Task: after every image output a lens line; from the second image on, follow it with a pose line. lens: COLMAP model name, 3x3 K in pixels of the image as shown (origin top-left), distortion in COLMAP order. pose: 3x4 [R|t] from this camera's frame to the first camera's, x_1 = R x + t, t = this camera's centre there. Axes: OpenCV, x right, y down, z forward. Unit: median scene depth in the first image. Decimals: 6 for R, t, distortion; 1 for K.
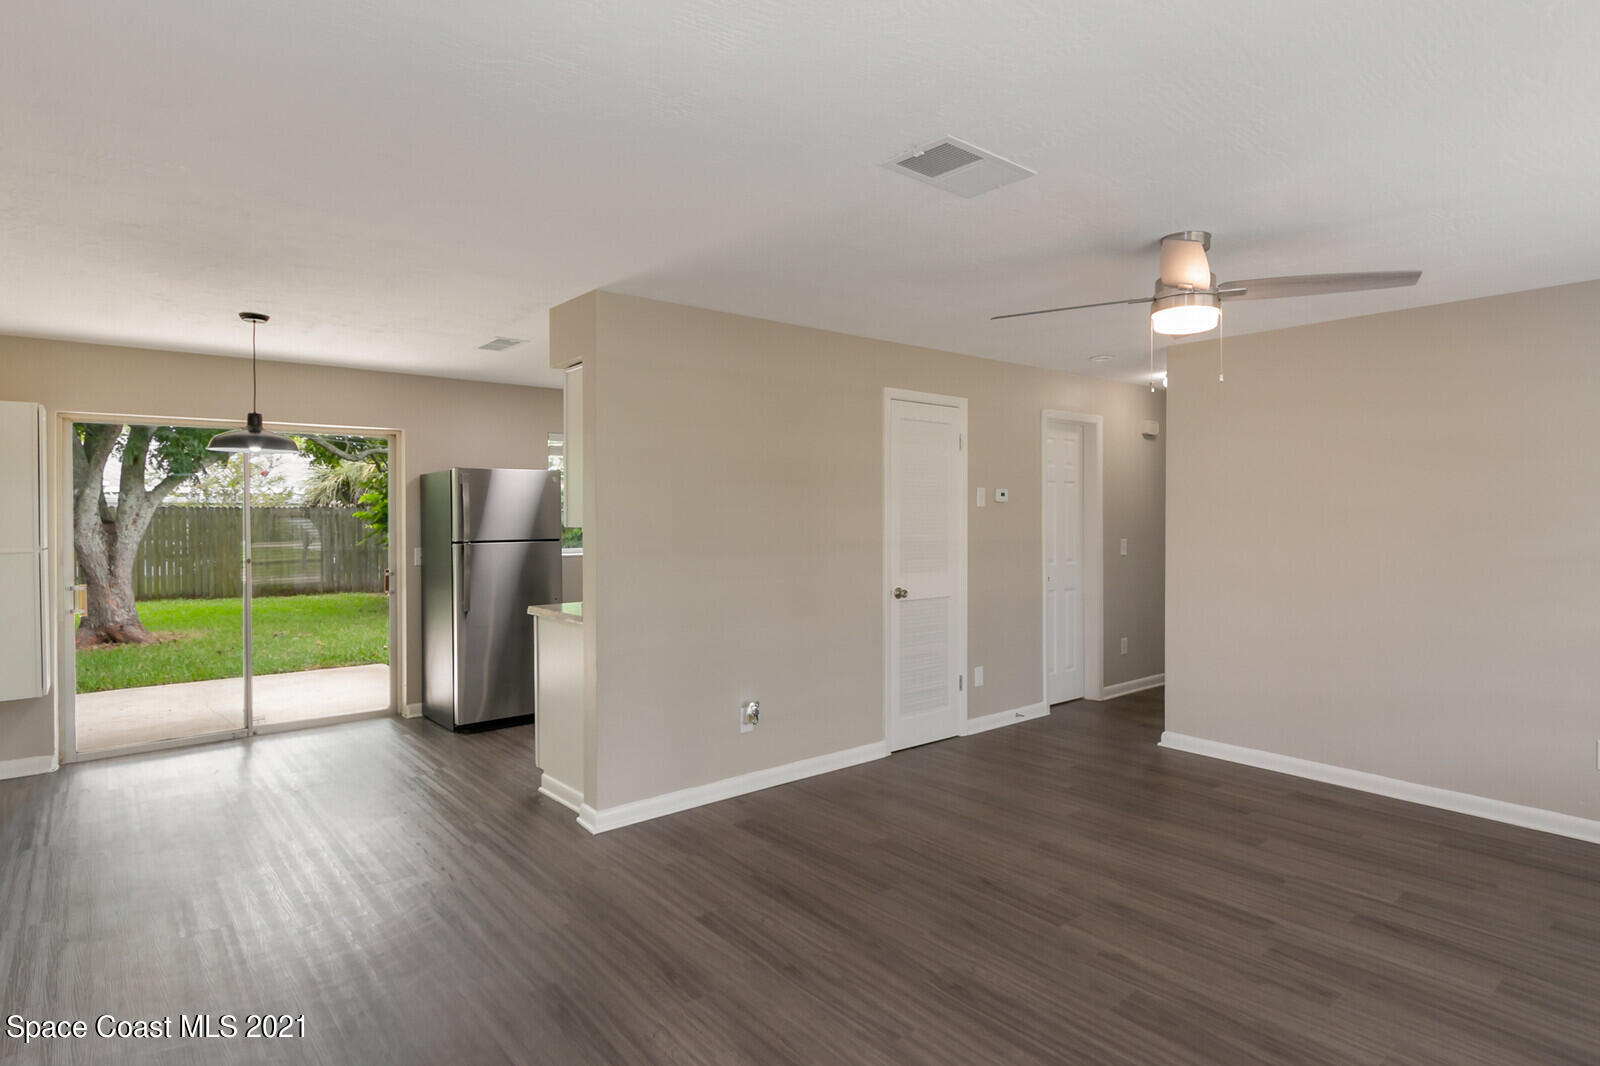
lens RADIAL K [[844.8, 0, 810.1], [0, 844.8, 519.0], [0, 0, 1]] dist [0.004397, -0.000177]
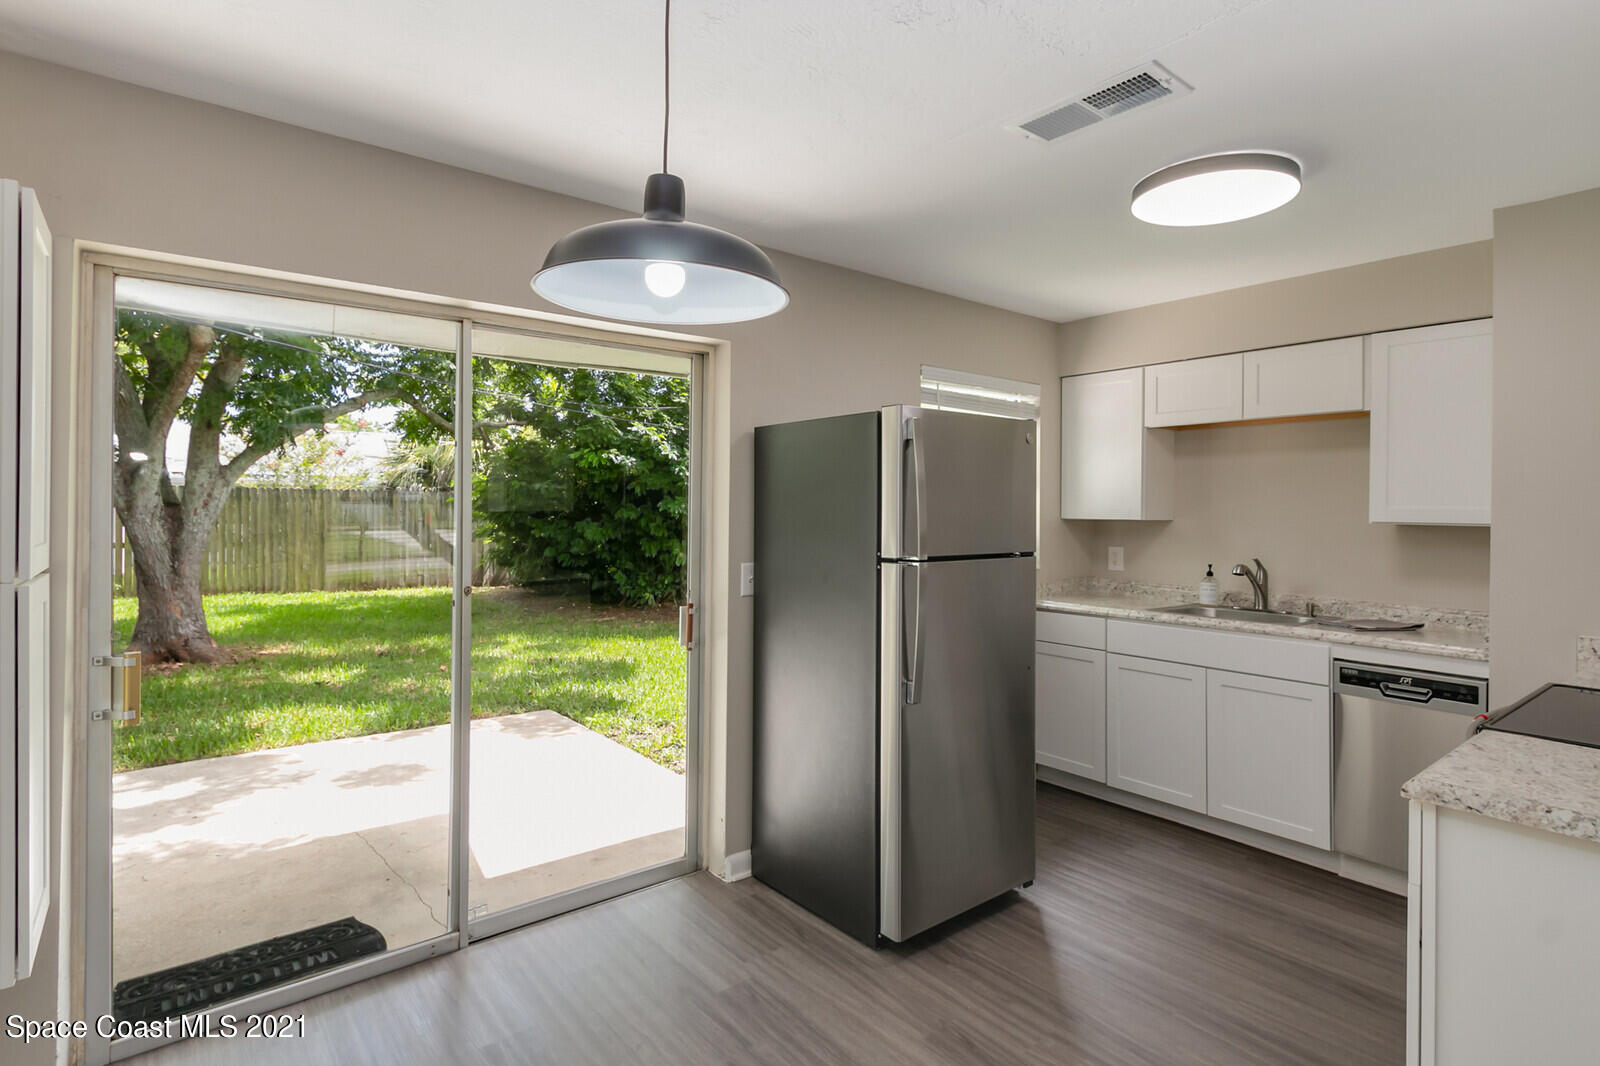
lens RADIAL K [[806.4, 0, 803.3], [0, 806.4, 510.0], [0, 0, 1]] dist [0.012823, -0.000036]
pose [[0.999556, 0.015639, -0.025345, -0.238513], [-0.015662, 0.999877, -0.000708, 0.000168], [0.025331, 0.001105, 0.999679, 0.279339]]
